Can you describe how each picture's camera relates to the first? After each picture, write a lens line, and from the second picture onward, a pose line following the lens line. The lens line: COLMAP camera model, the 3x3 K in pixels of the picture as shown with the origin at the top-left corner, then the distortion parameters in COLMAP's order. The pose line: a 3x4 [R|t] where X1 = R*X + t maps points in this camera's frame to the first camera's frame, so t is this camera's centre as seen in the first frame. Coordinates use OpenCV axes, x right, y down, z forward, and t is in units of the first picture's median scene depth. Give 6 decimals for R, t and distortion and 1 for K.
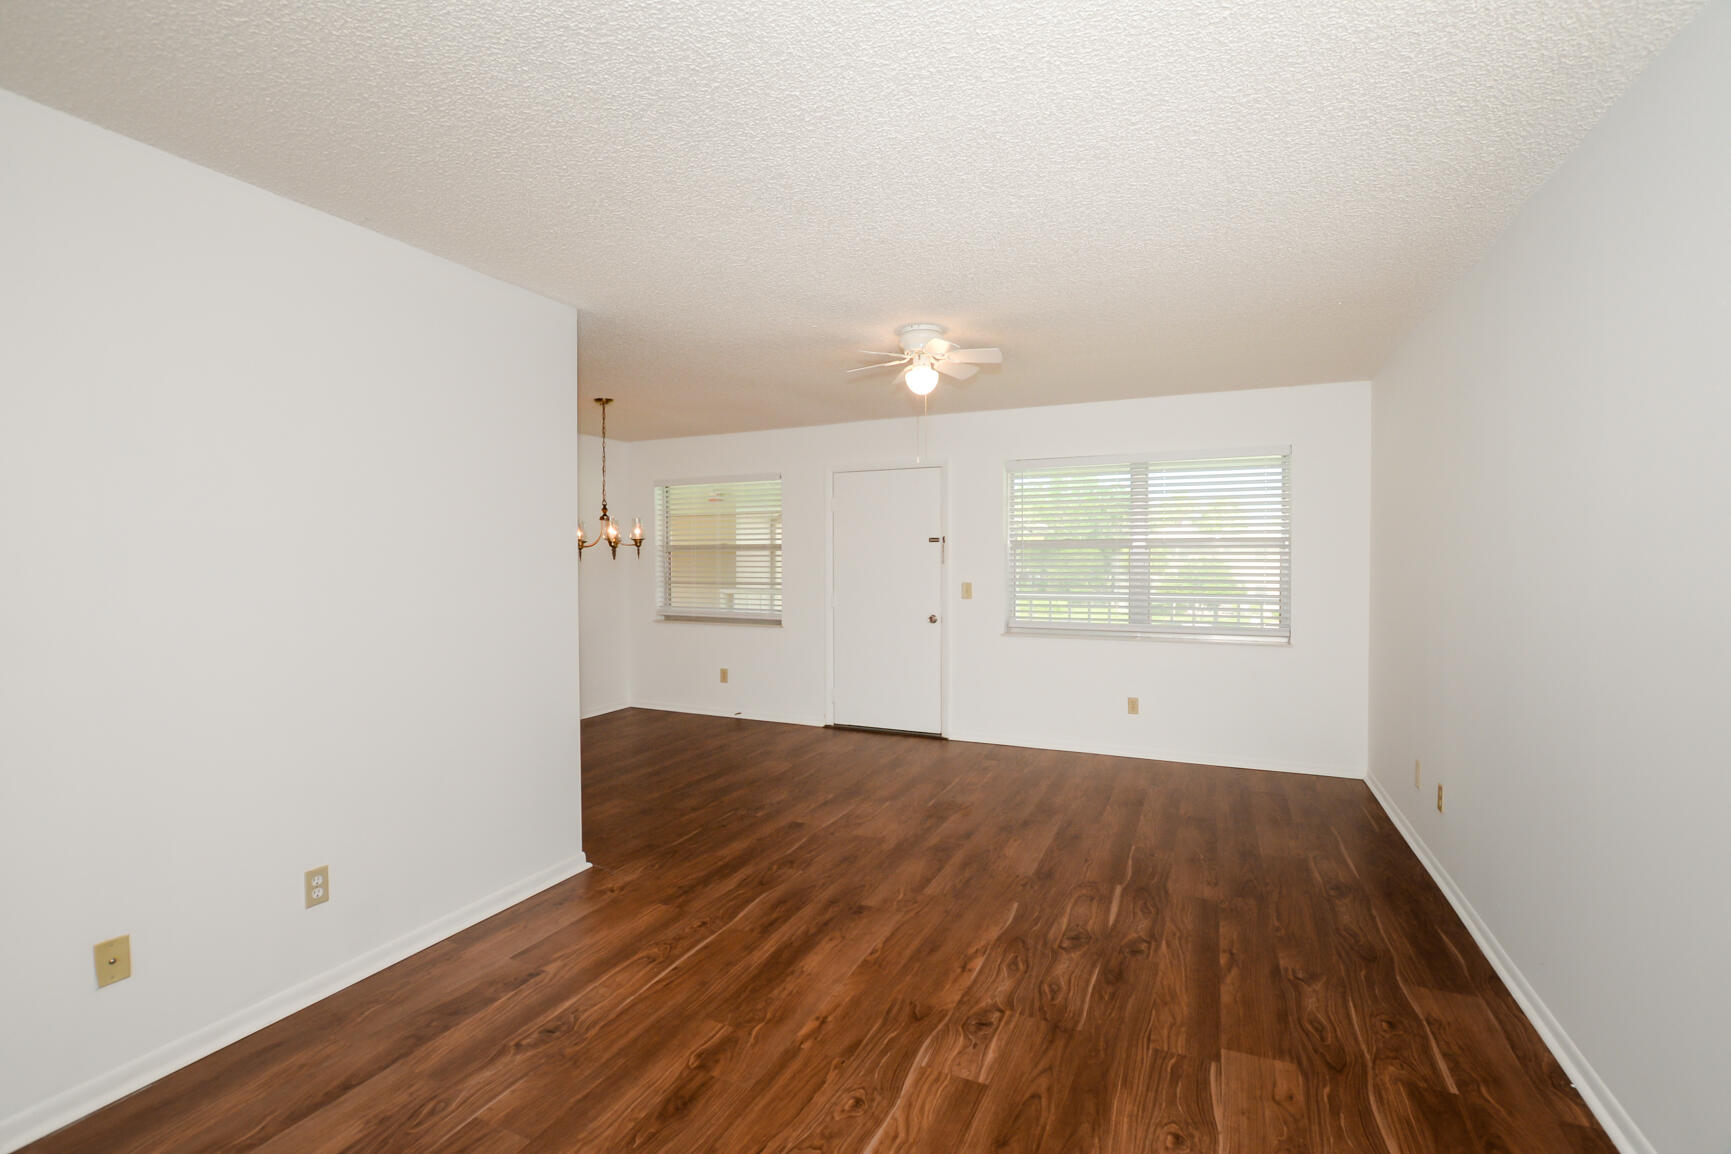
lens RADIAL K [[777.9, 0, 863.1], [0, 777.9, 576.6], [0, 0, 1]] dist [-0.024519, 0.004396]
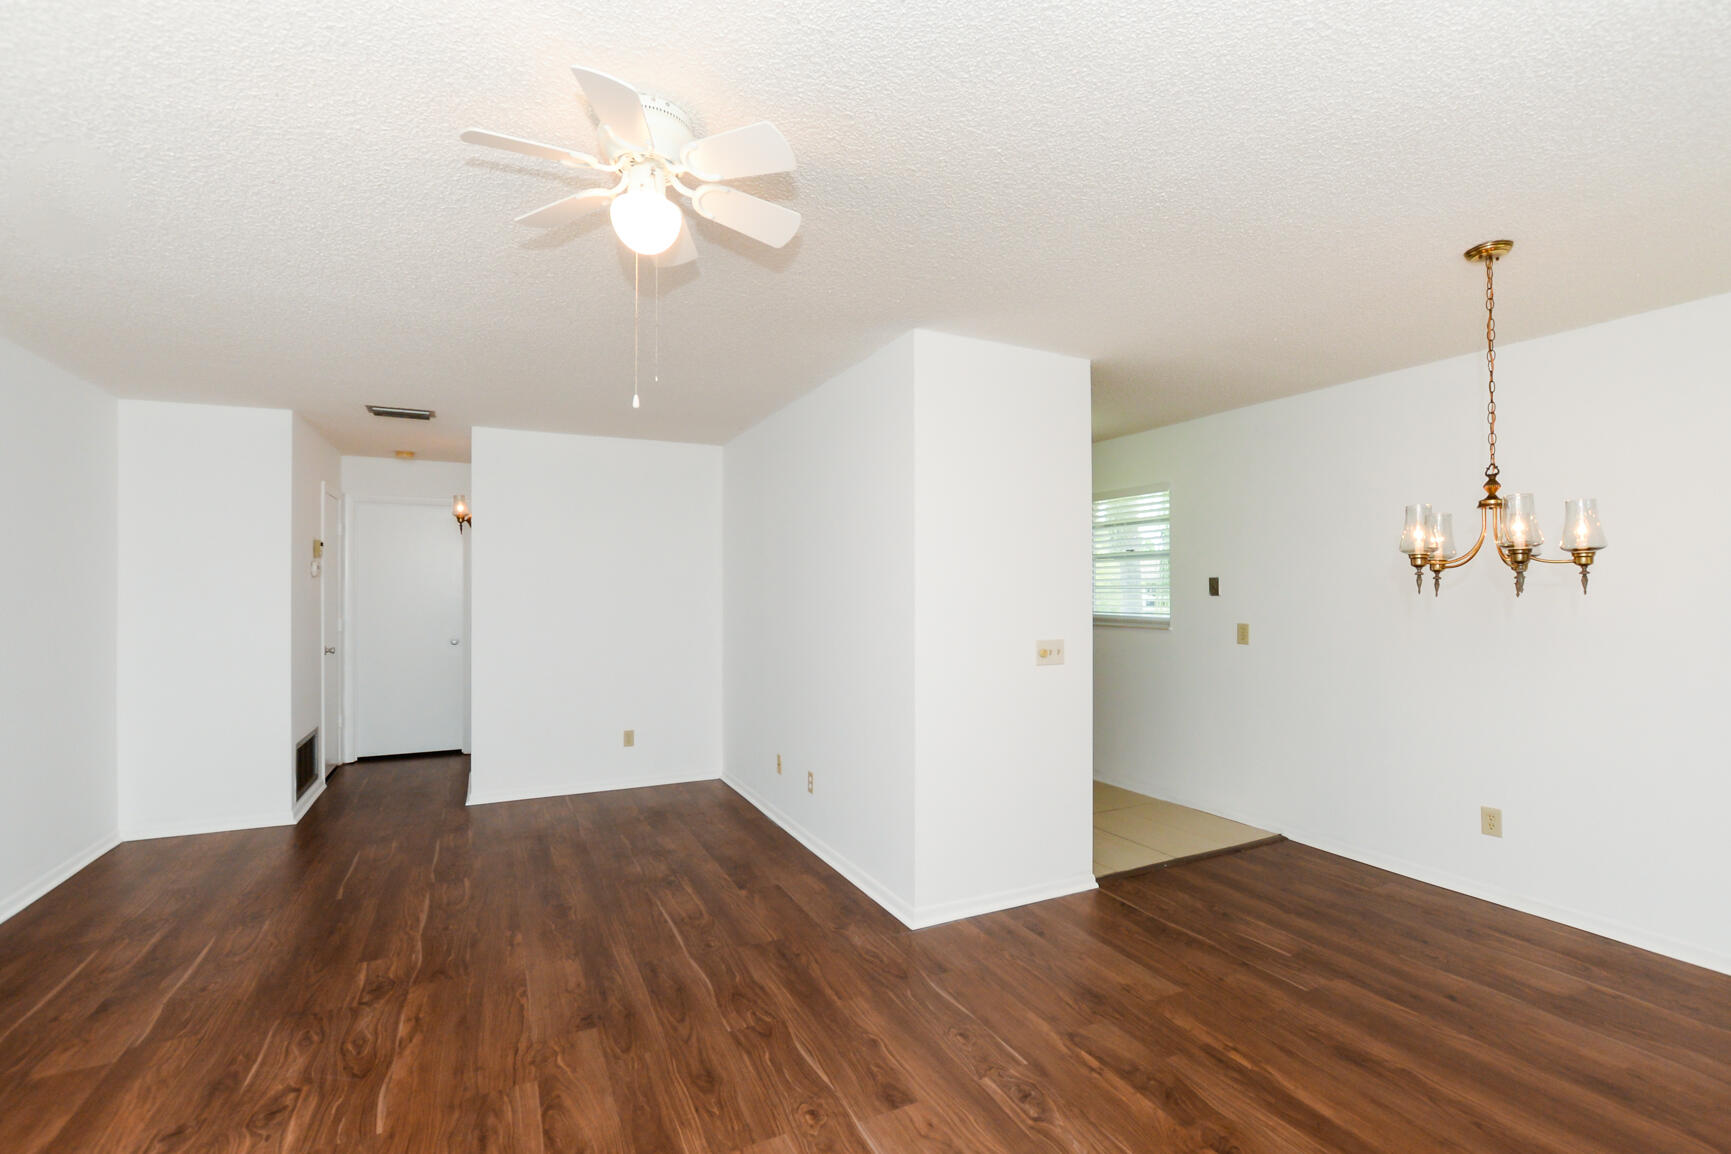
lens RADIAL K [[777.9, 0, 866.1], [0, 777.9, 573.7], [0, 0, 1]] dist [-0.024519, 0.004396]
pose [[-0.637134, -0.013710, -0.770631, 0.476878], [-0.015146, 0.999871, -0.005265, -0.047194], [0.770604, 0.008317, -0.637260, 1.876624]]
